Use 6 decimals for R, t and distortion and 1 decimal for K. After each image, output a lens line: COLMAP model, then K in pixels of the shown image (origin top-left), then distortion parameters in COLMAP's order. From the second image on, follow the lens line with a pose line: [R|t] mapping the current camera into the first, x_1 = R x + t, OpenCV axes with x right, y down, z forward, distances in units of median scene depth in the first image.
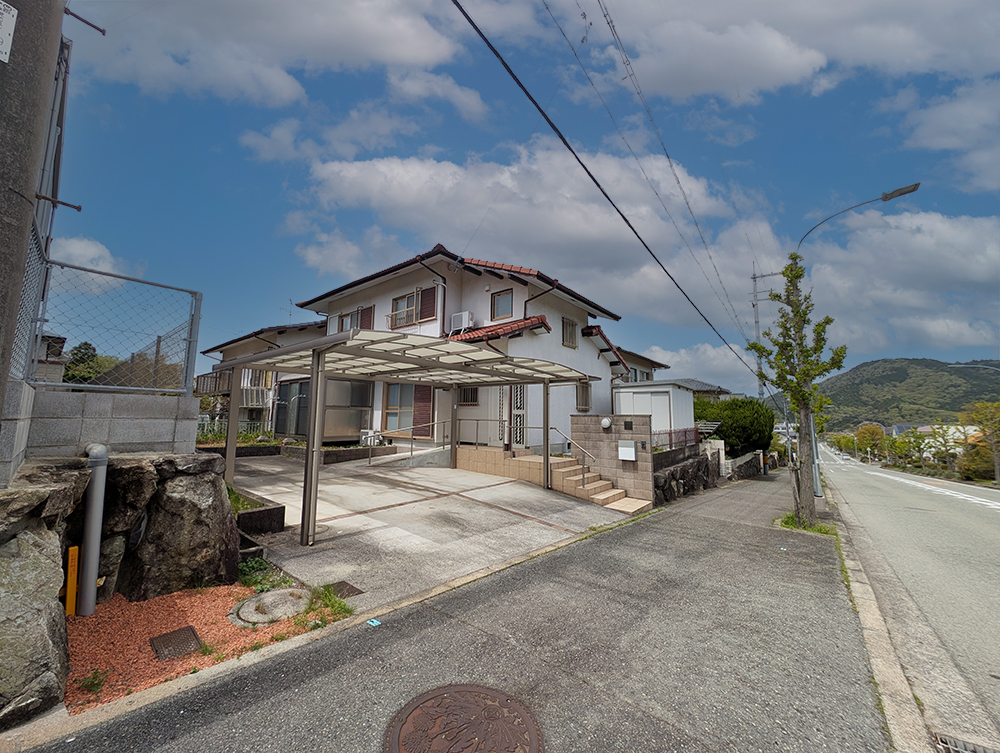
lens RADIAL K [[376.0, 0, 500.9], [0, 376.0, 375.7], [0, 0, 1]] dist [0.002446, -0.001734]
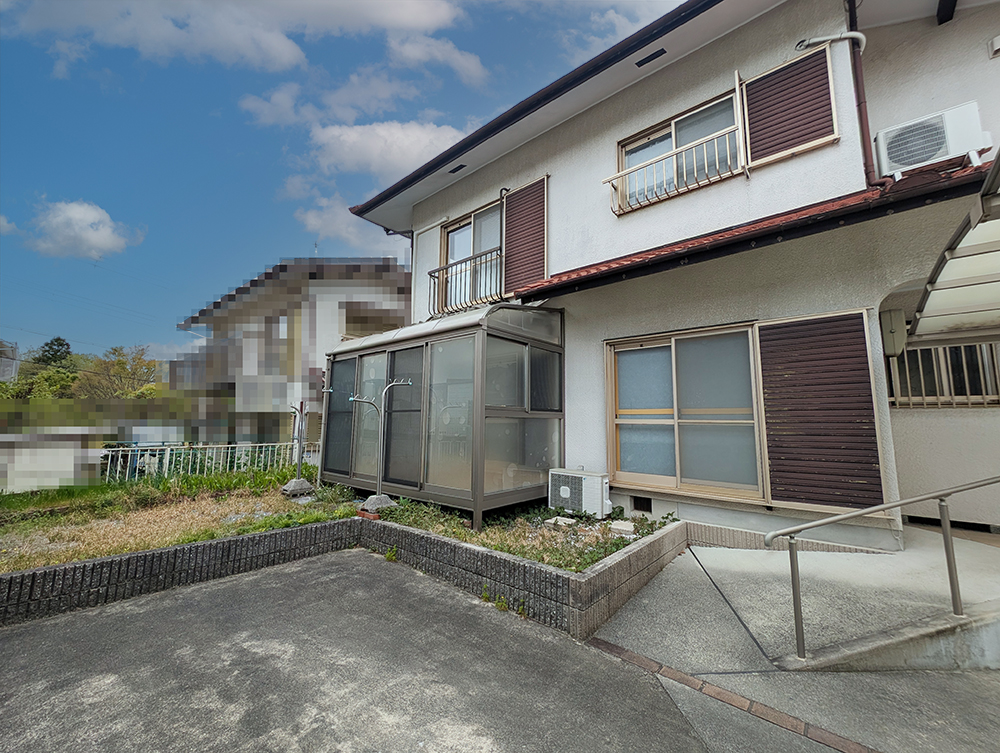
lens RADIAL K [[405.0, 0, 504.7], [0, 405.0, 370.1], [0, 0, 1]] dist [0.000753, 0.000028]
pose [[0.999780, -0.007415, -0.019625, -0.644995], [0.007096, 0.999843, -0.016261, 0.073222], [0.019742, 0.016119, 0.999675, 0.910313]]
